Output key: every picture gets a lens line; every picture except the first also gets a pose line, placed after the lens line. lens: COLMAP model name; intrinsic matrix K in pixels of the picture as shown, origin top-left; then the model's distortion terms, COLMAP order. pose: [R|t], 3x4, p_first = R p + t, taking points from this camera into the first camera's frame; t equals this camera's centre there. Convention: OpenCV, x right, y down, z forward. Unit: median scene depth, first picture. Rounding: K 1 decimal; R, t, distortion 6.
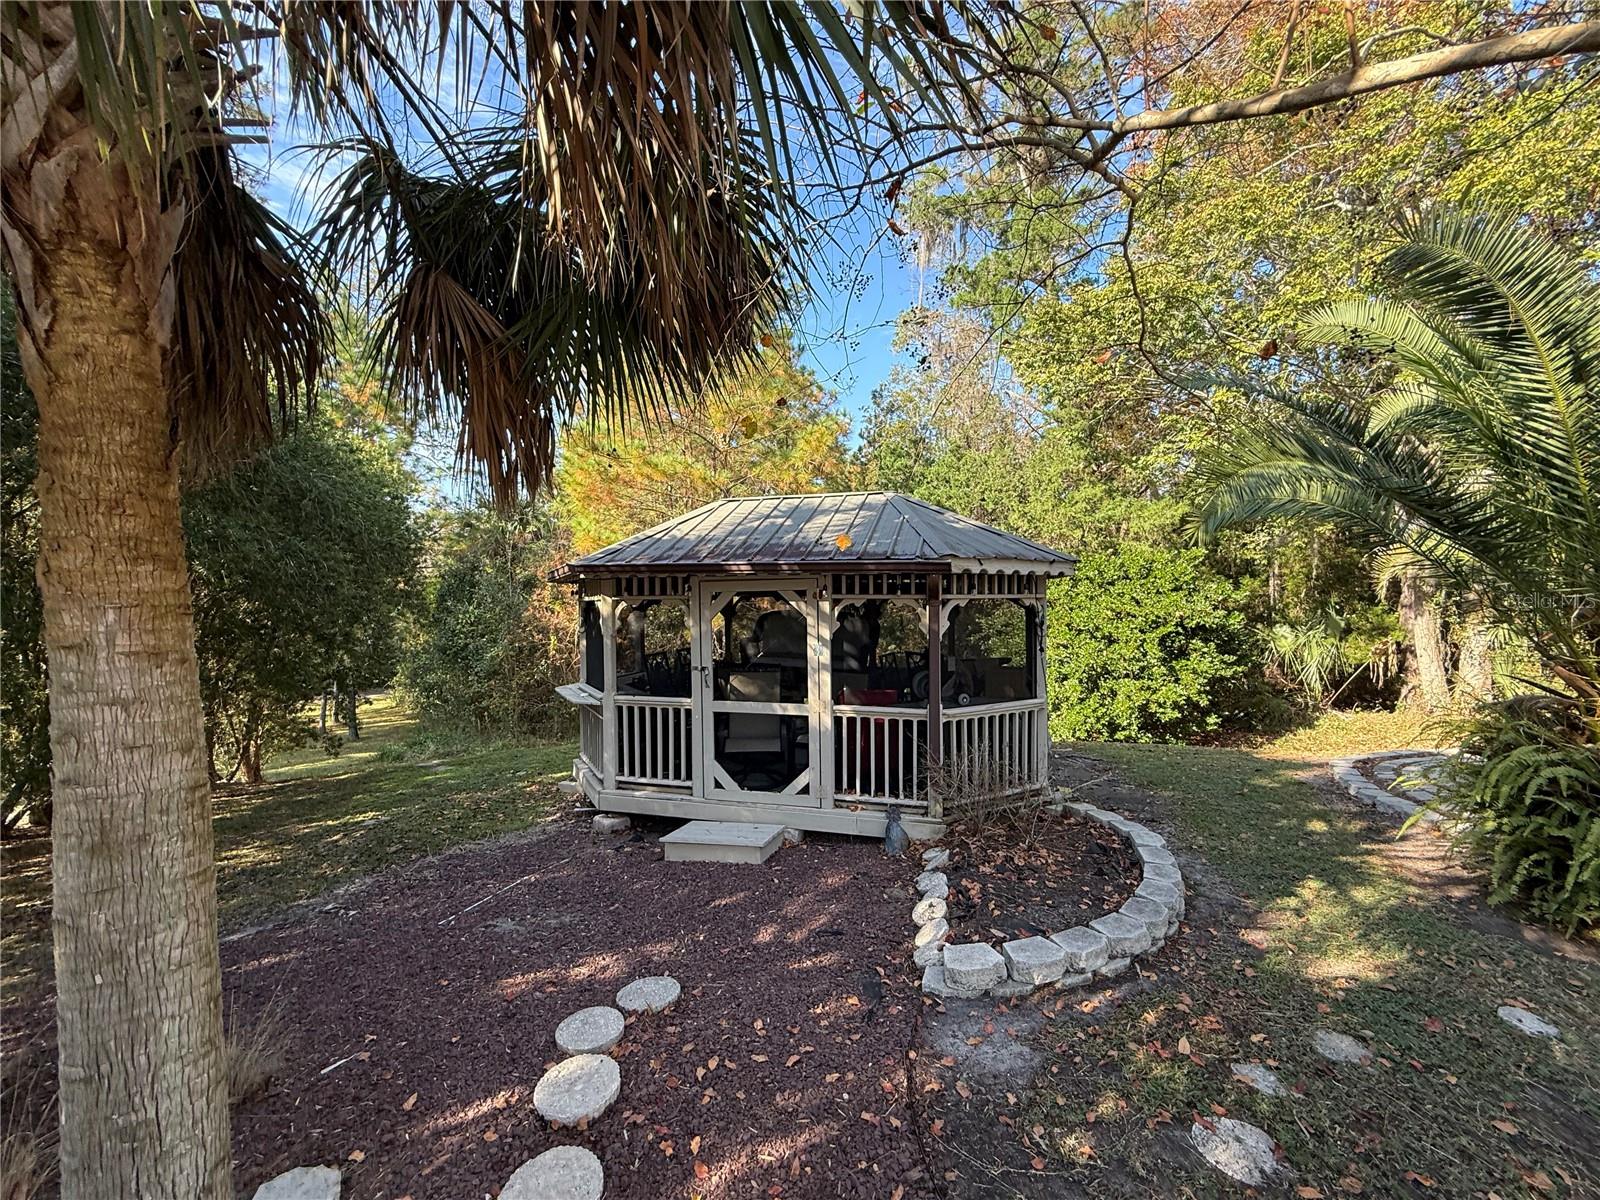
lens RADIAL K [[635.6, 0, 809.3], [0, 635.6, 602.9], [0, 0, 1]] dist [-0.000961, 0.000031]
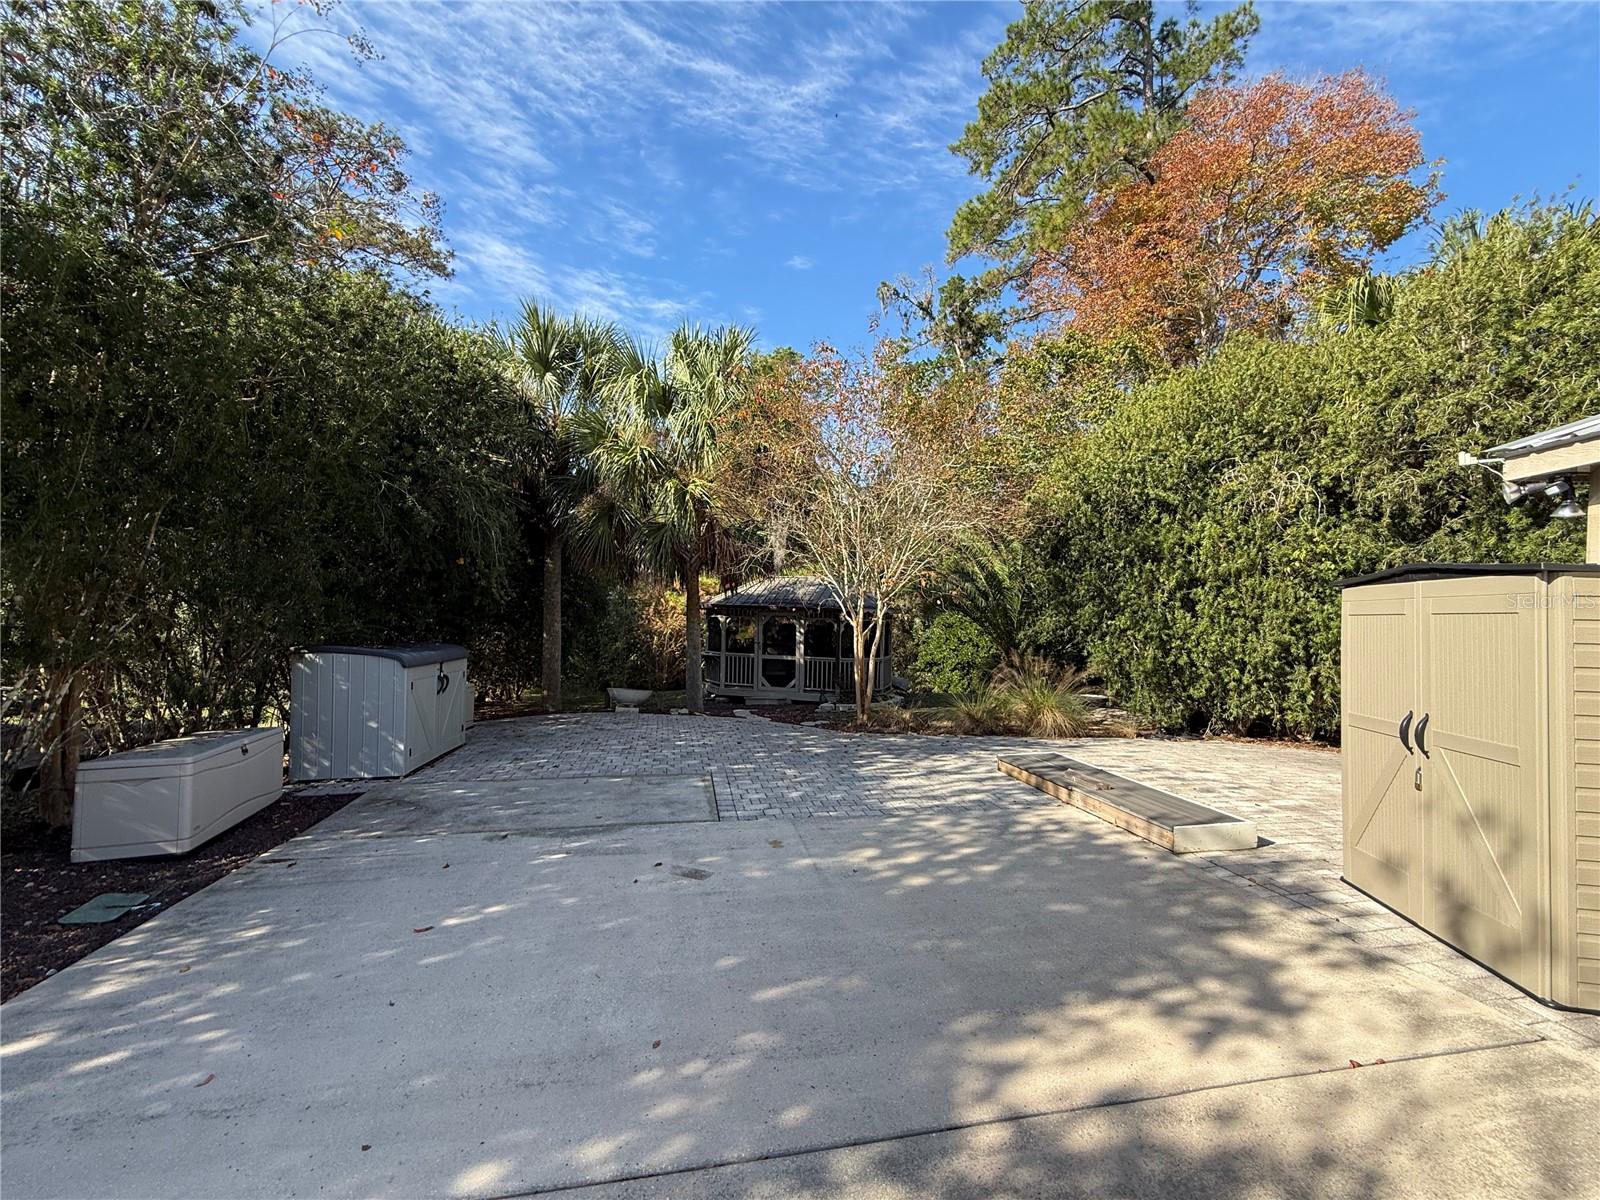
lens RADIAL K [[635.6, 0, 809.3], [0, 635.6, 602.9], [0, 0, 1]] dist [-0.000961, 0.000031]
pose [[0.998453, 0.028913, -0.047496, 0.186762], [-0.030106, 0.999244, -0.024590, -0.009063], [0.046749, 0.025982, 0.998569, -1.840913]]
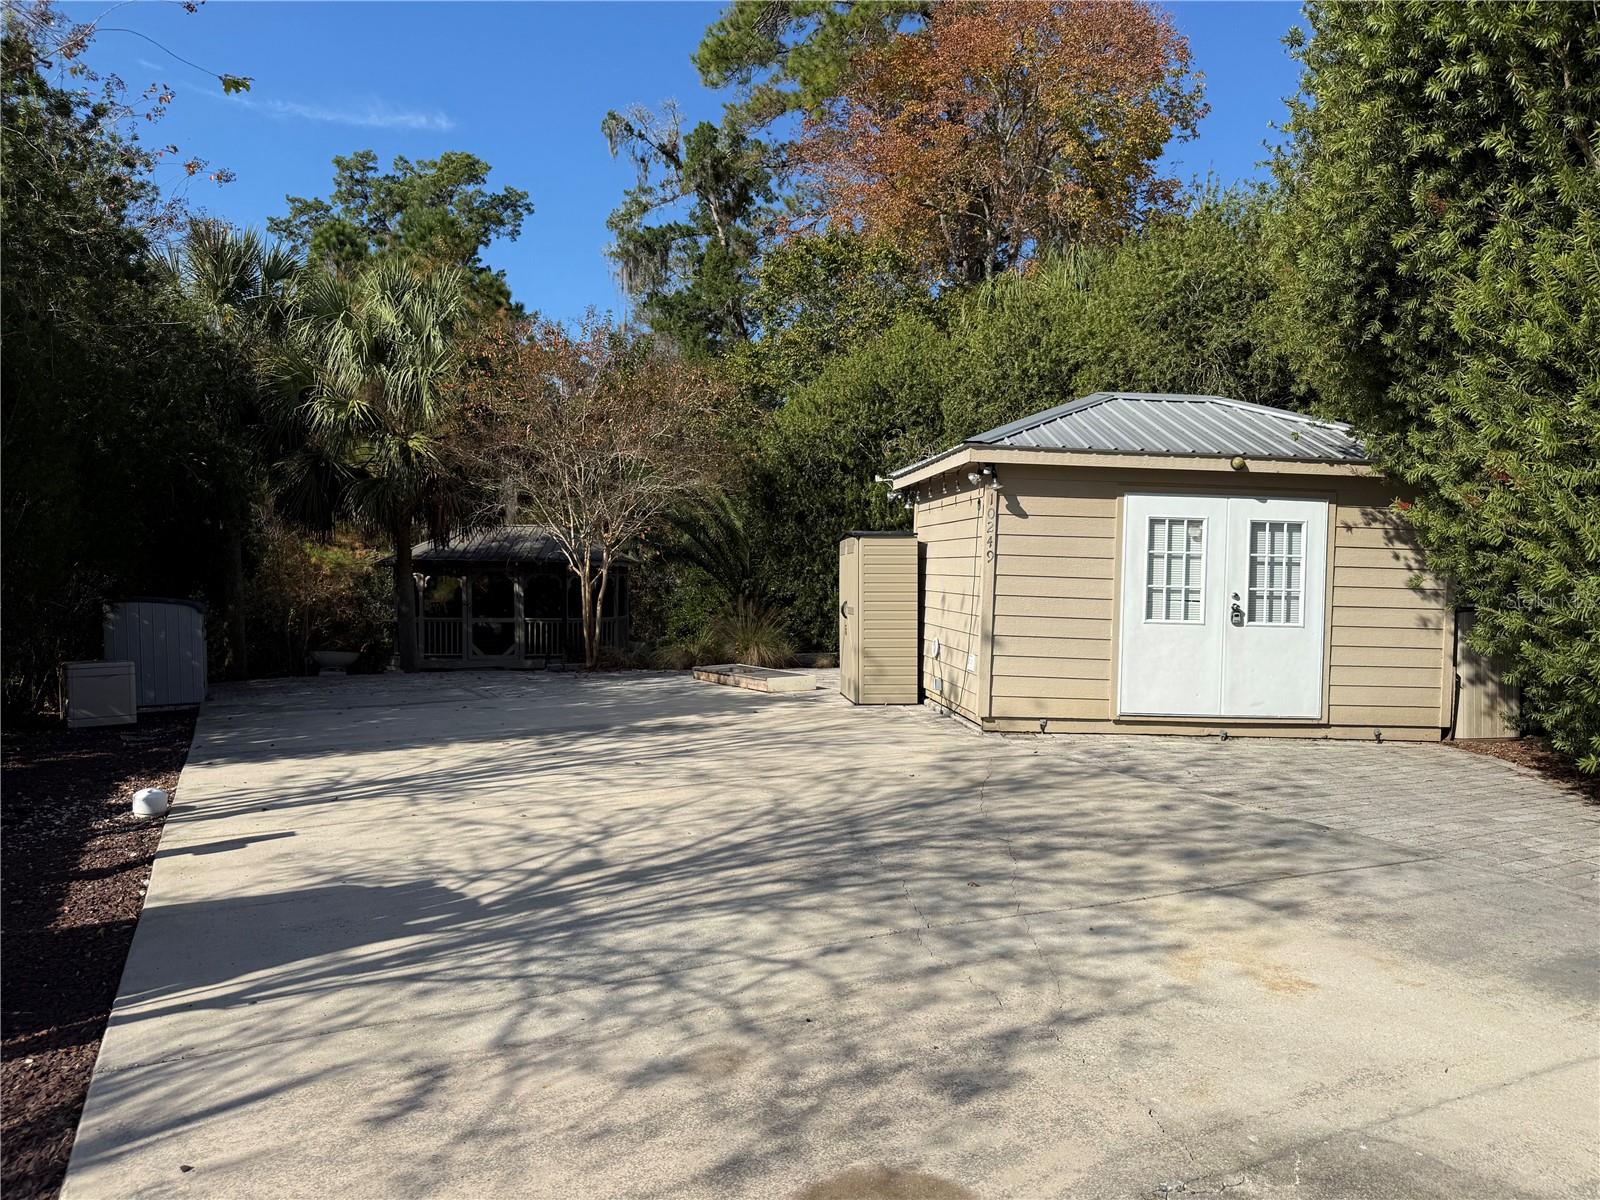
lens RADIAL K [[1108.6, 0, 788.1], [0, 1108.6, 594.4], [0, 0, 1]] dist [0.164492, -0.367413]
pose [[0.979534, 0.003883, 0.201244, 0.165288], [-0.004965, 0.999976, 0.004874, 0.042723], [-0.201220, -0.005773, 0.979529, -3.456921]]
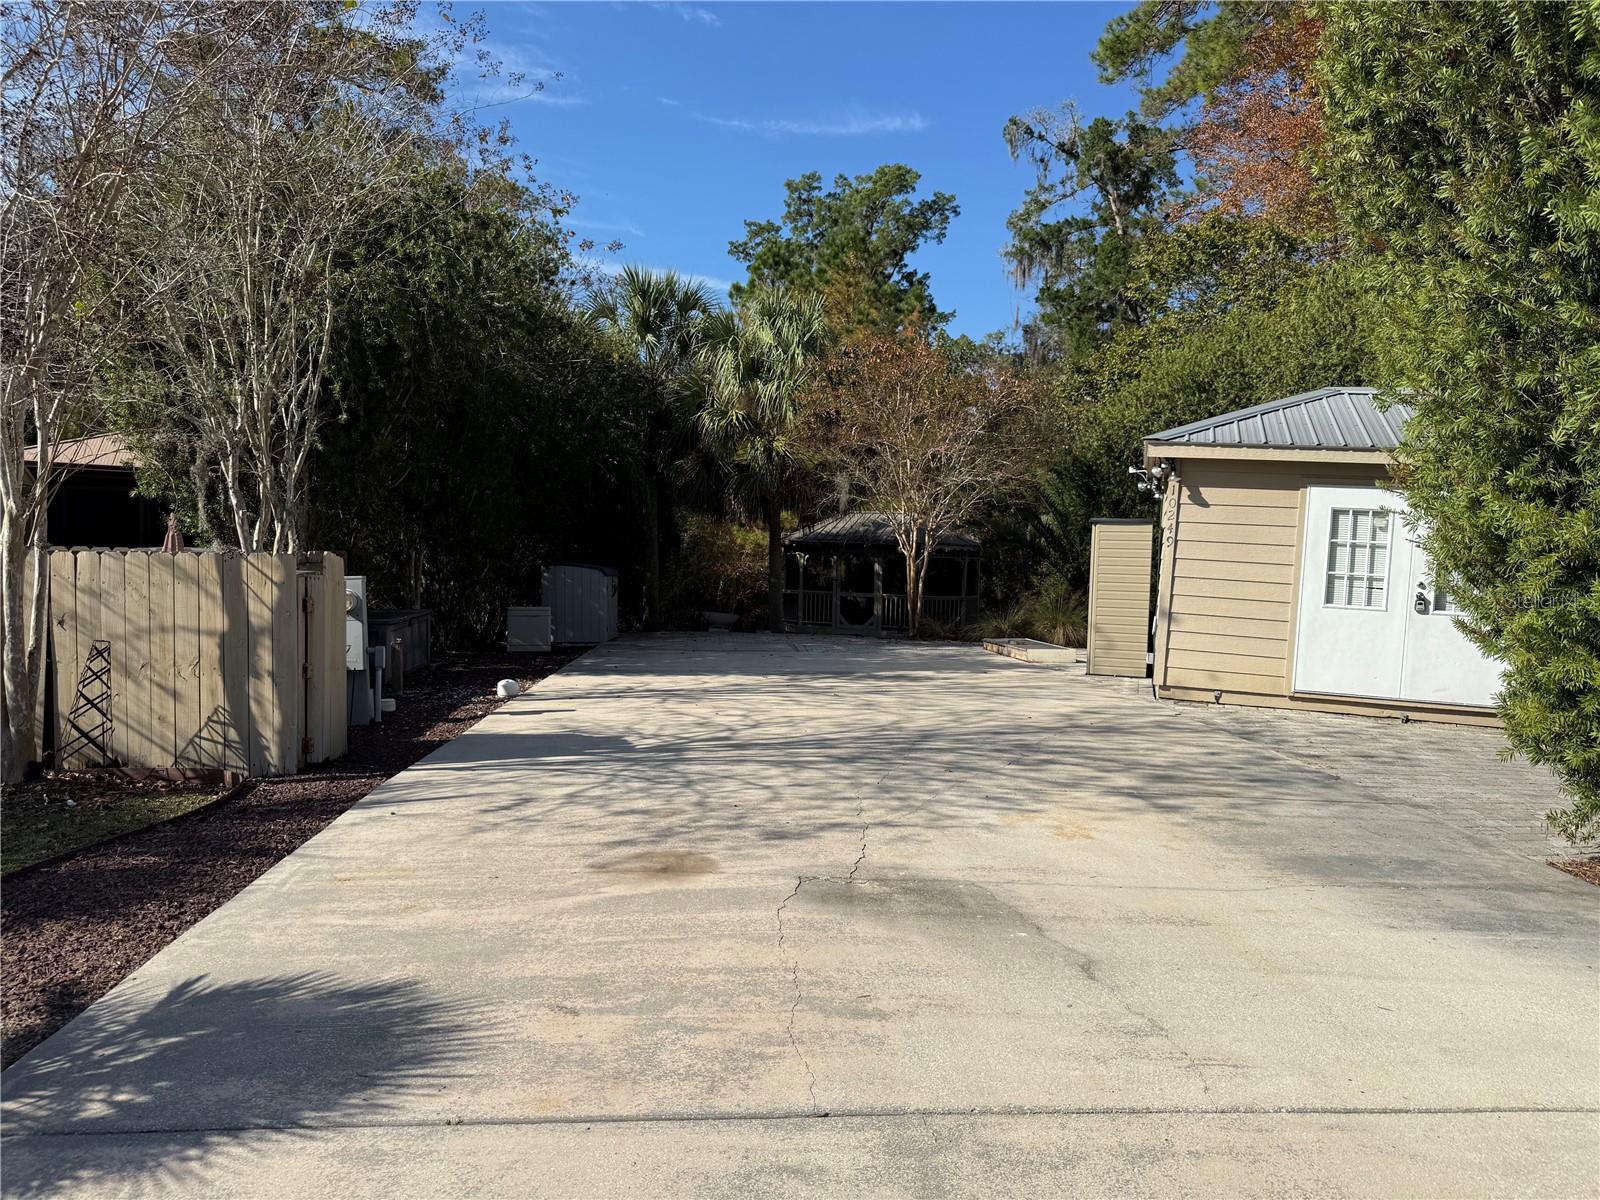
lens RADIAL K [[1108.6, 0, 788.1], [0, 1108.6, 594.4], [0, 0, 1]] dist [0.164492, -0.367413]
pose [[0.980676, 0.040427, -0.191418, 0.563906], [-0.036414, 0.999038, 0.024441, 0.058999], [0.192222, -0.016999, 0.981204, -3.878886]]
